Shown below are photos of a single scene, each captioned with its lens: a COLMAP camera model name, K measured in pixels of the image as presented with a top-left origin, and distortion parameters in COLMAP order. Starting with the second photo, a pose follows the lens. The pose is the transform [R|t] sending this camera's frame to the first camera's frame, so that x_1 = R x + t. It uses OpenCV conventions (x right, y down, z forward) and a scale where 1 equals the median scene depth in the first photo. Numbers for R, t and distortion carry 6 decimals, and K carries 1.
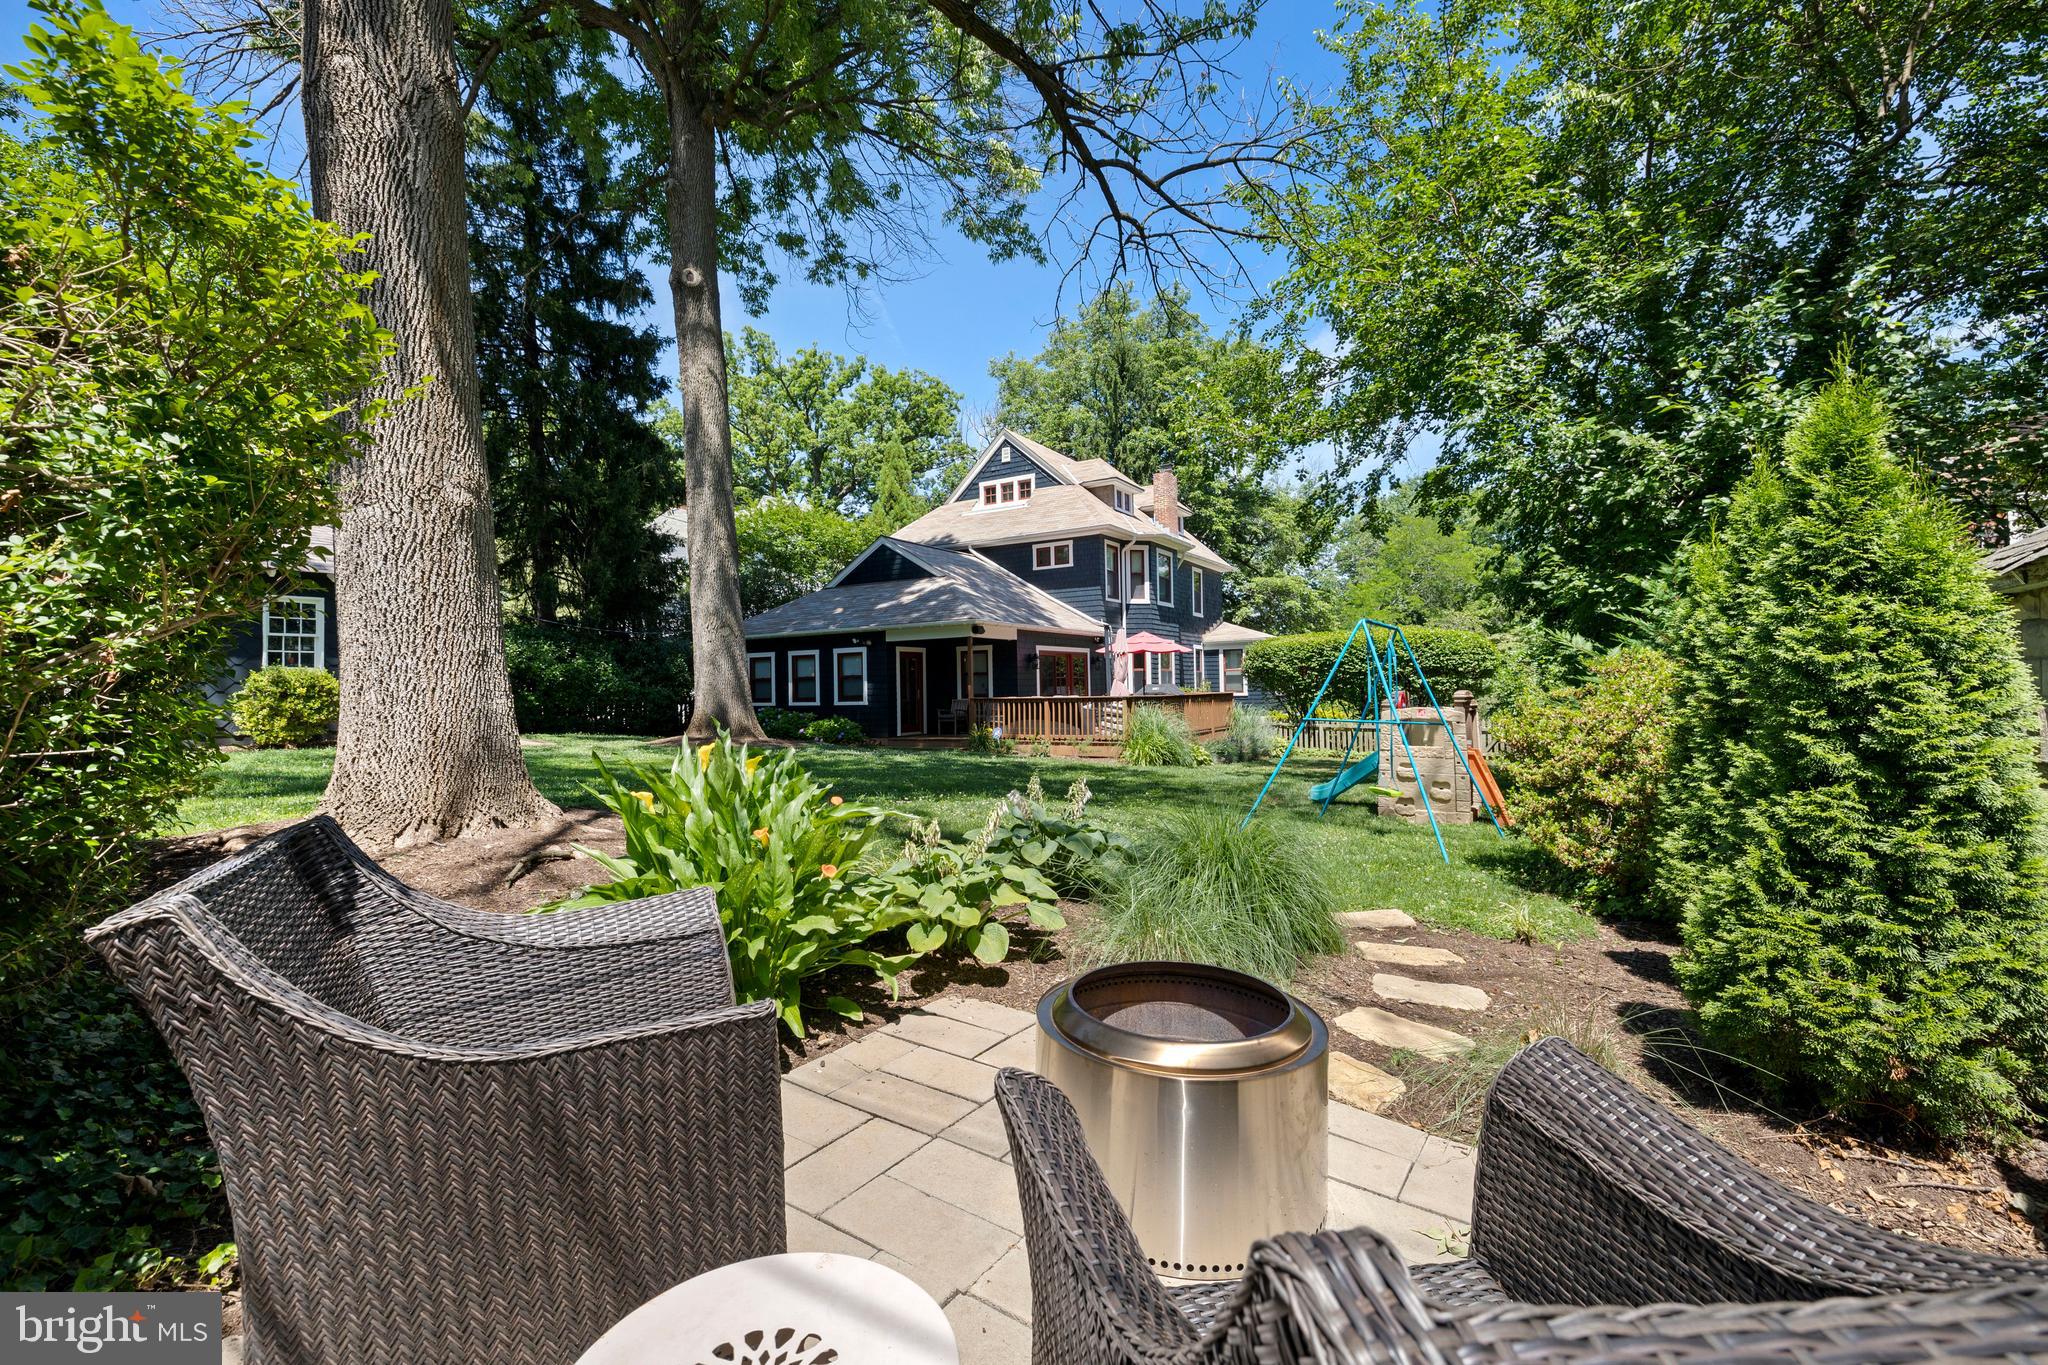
lens RADIAL K [[873.3, 0, 1012.2], [0, 873.3, 688.8], [0, 0, 1]] dist [-0.002815, -0.000039]
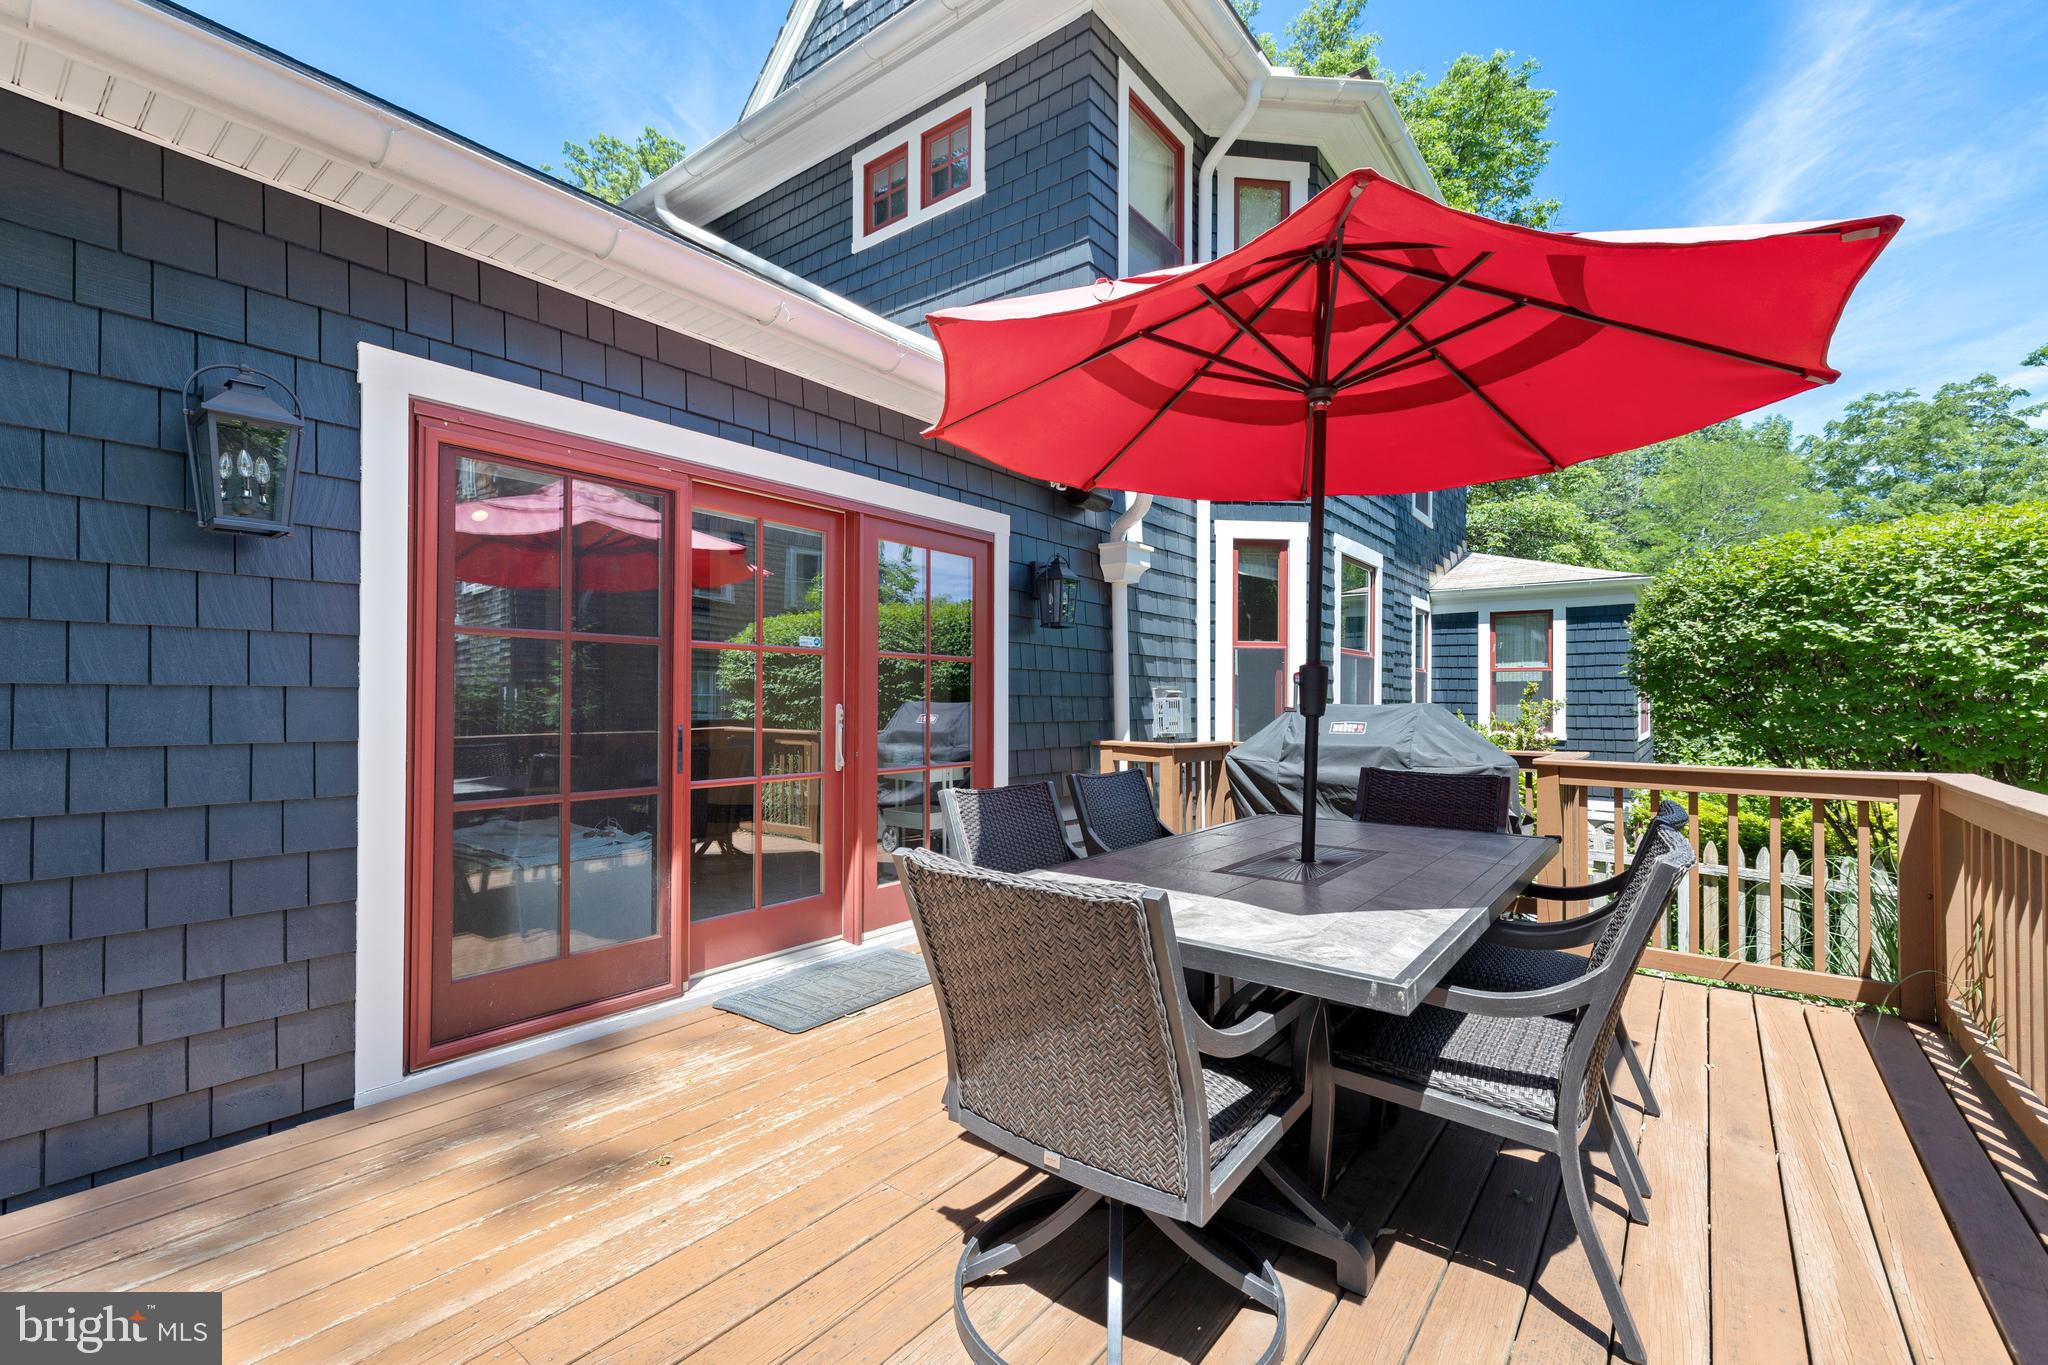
lens RADIAL K [[873.3, 0, 996.2], [0, 873.3, 700.0], [0, 0, 1]] dist [-0.002815, -0.000039]
pose [[0.989743, 0.027082, -0.140268, 0.100319], [-0.026489, 0.999631, 0.006092, -0.004463], [0.140381, -0.002314, 0.990095, 0.700946]]
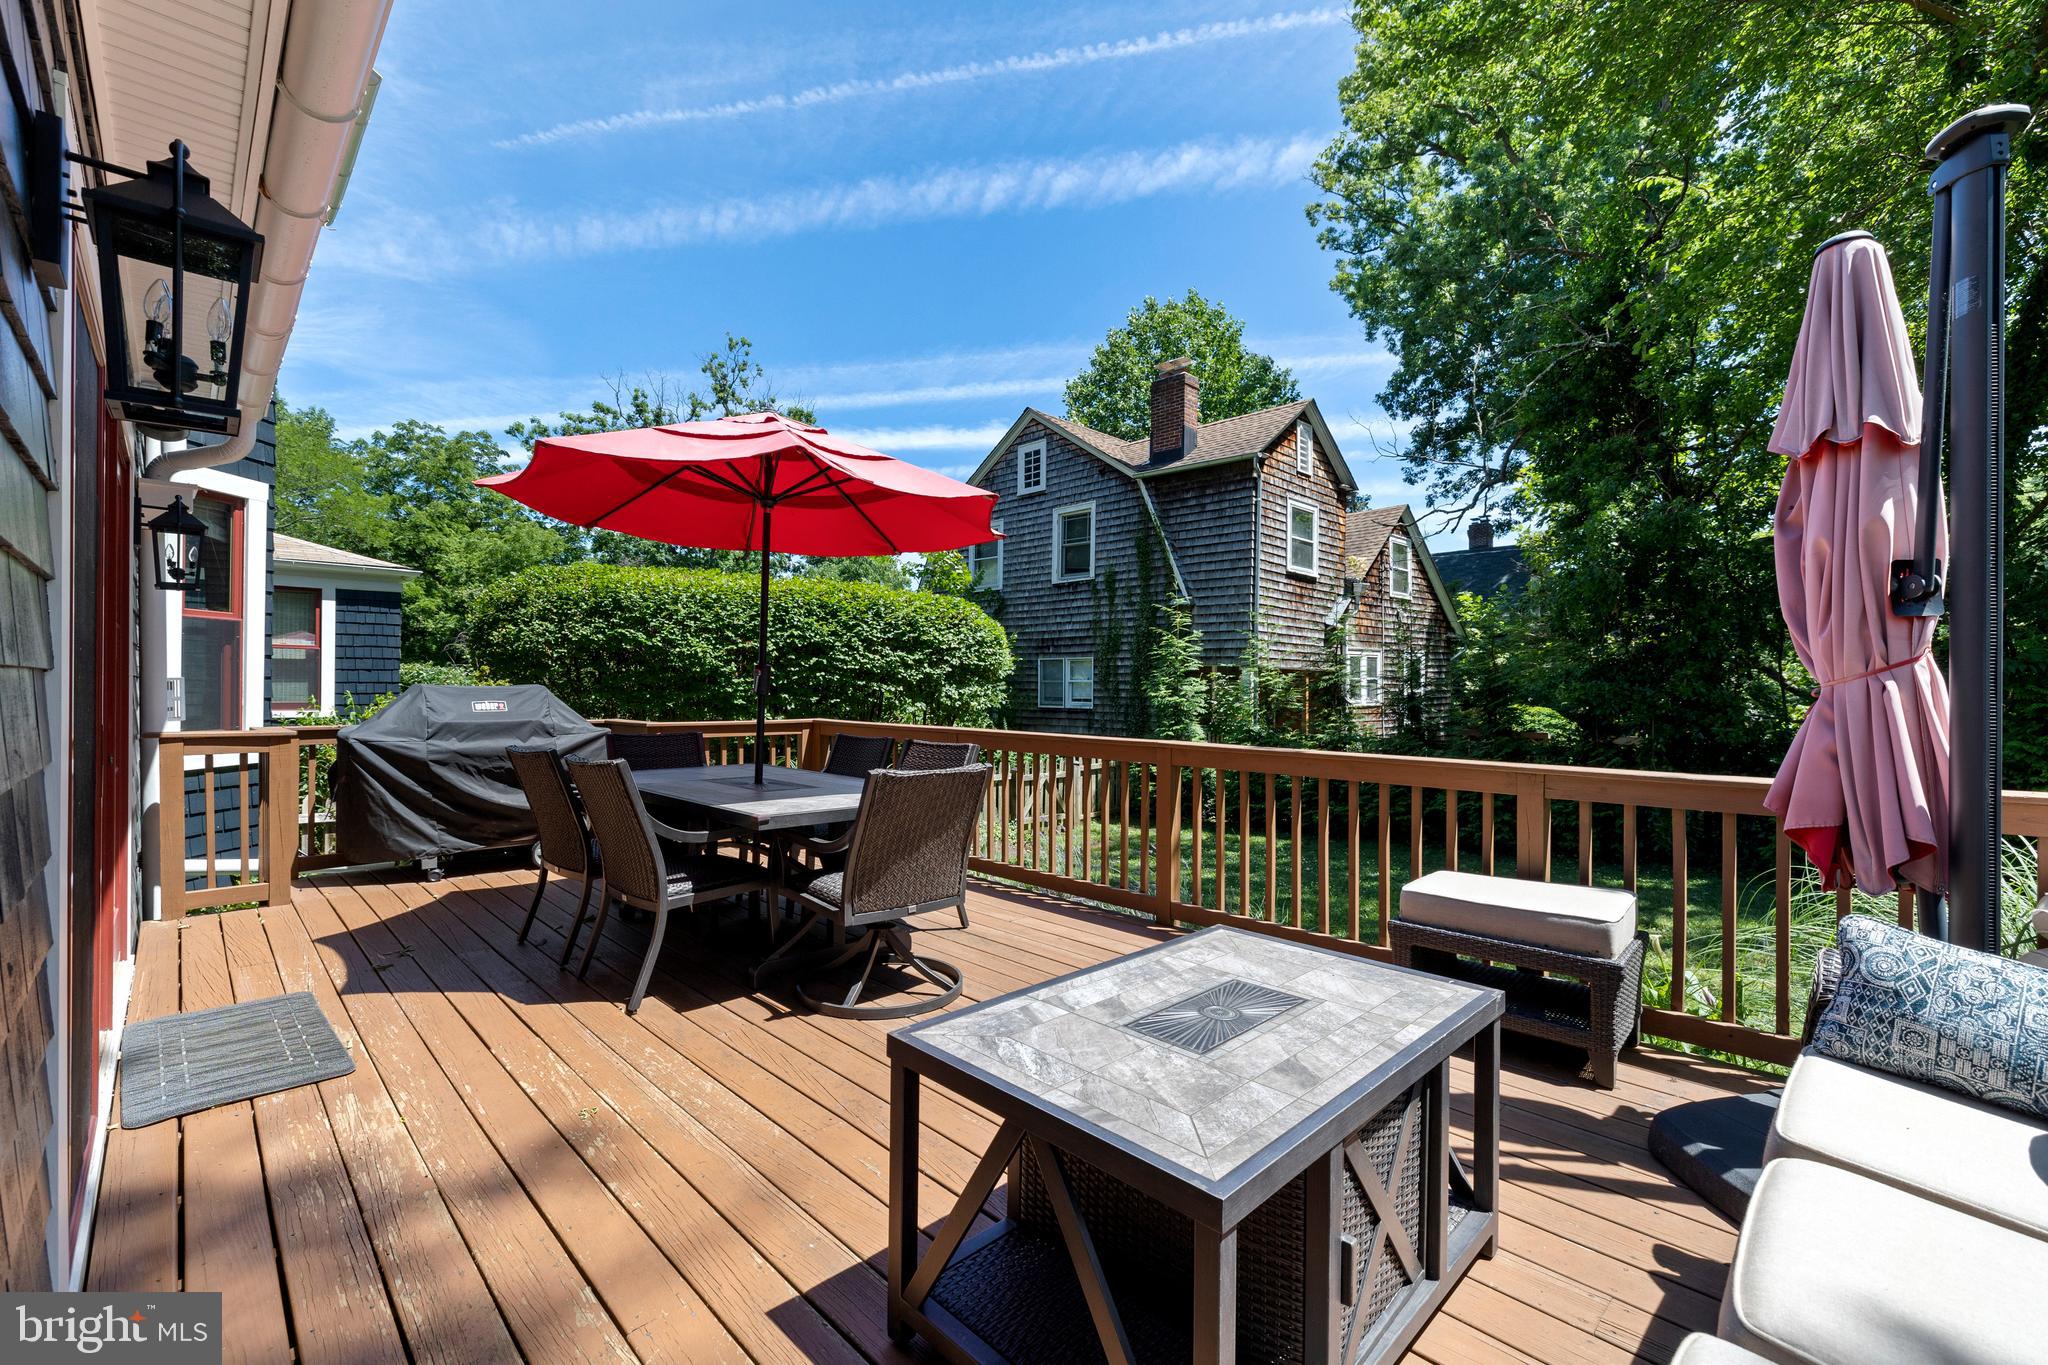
lens RADIAL K [[873.3, 0, 1028.4], [0, 873.3, 685.1], [0, 0, 1]] dist [-0.002815, -0.000039]
pose [[0.258414, 0.025761, 0.965691, -0.013459], [-0.017001, 0.999611, -0.022117, -0.002242], [-0.965885, -0.010702, 0.258751, 0.711732]]
